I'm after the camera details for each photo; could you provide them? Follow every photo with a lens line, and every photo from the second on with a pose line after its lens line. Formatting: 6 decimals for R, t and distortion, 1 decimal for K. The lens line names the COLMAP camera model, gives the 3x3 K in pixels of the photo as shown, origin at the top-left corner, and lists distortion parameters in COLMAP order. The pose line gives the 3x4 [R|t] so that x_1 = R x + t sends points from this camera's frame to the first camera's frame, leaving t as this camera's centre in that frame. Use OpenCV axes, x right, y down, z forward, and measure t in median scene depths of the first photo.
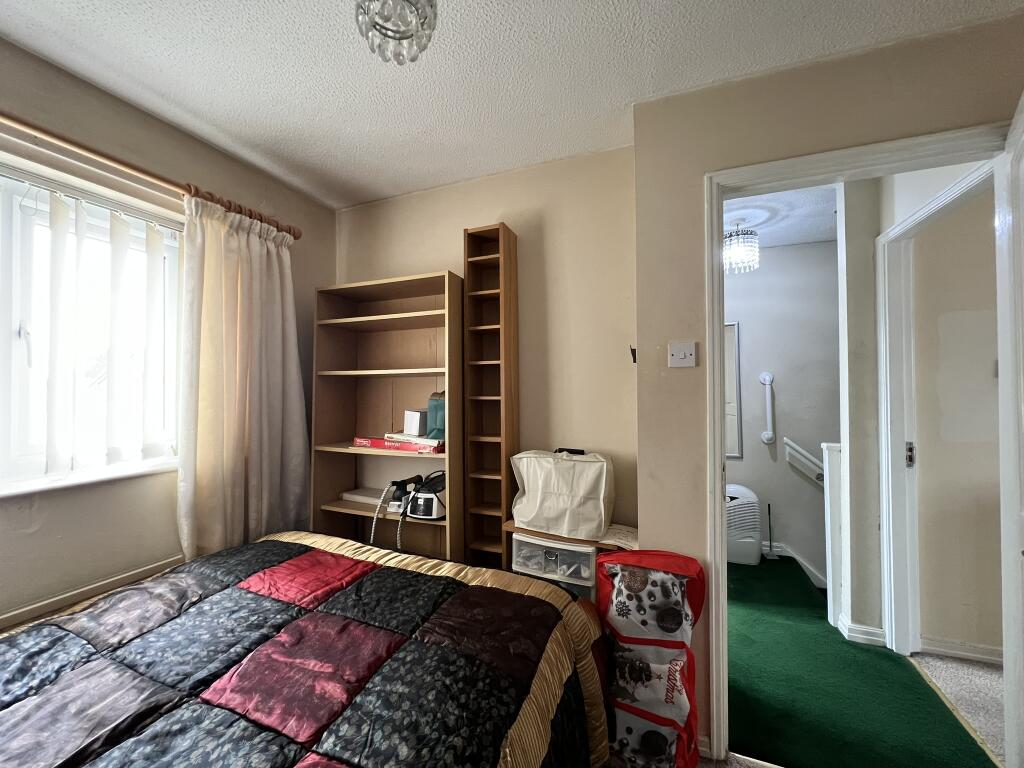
lens RADIAL K [[409.6, 0, 512.0], [0, 409.6, 384.0], [0, 0, 1]] dist [-0.001498, -0.000201]
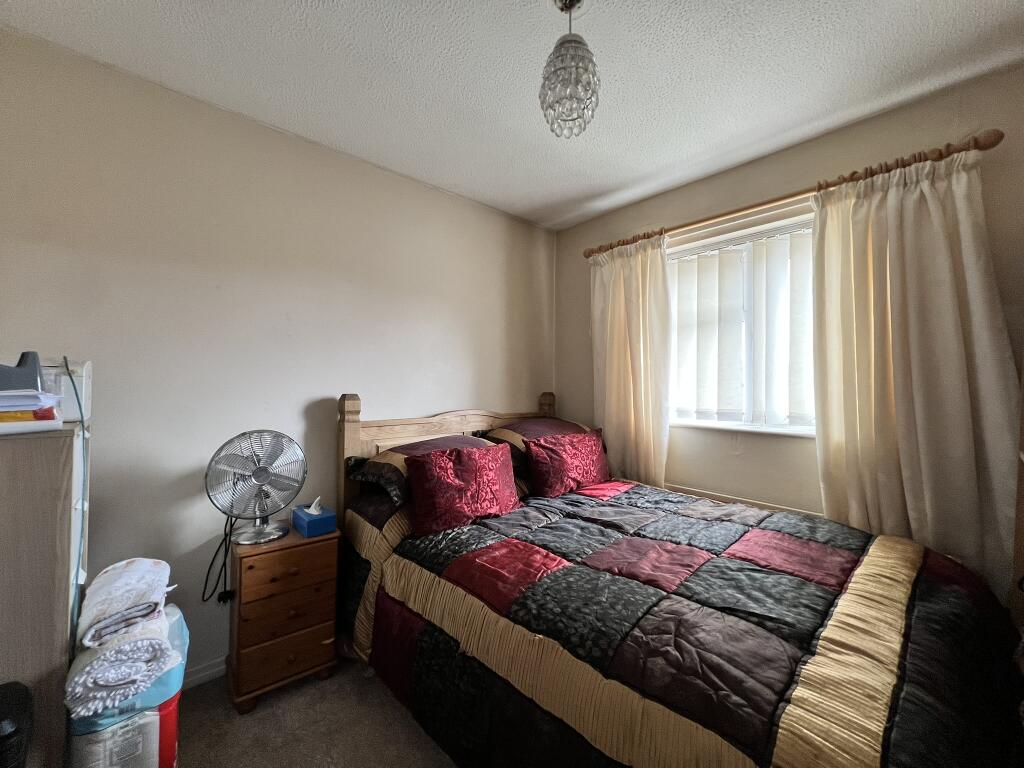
lens RADIAL K [[416.8, 0, 512.0], [0, 416.8, 384.0], [0, 0, 1]] dist [-0.000926, -0.000130]
pose [[-0.454045, -0.004383, -0.890968, 0.604794], [-0.001407, 0.999990, -0.004203, 0.066207], [0.890977, -0.000655, -0.454047, 0.776385]]
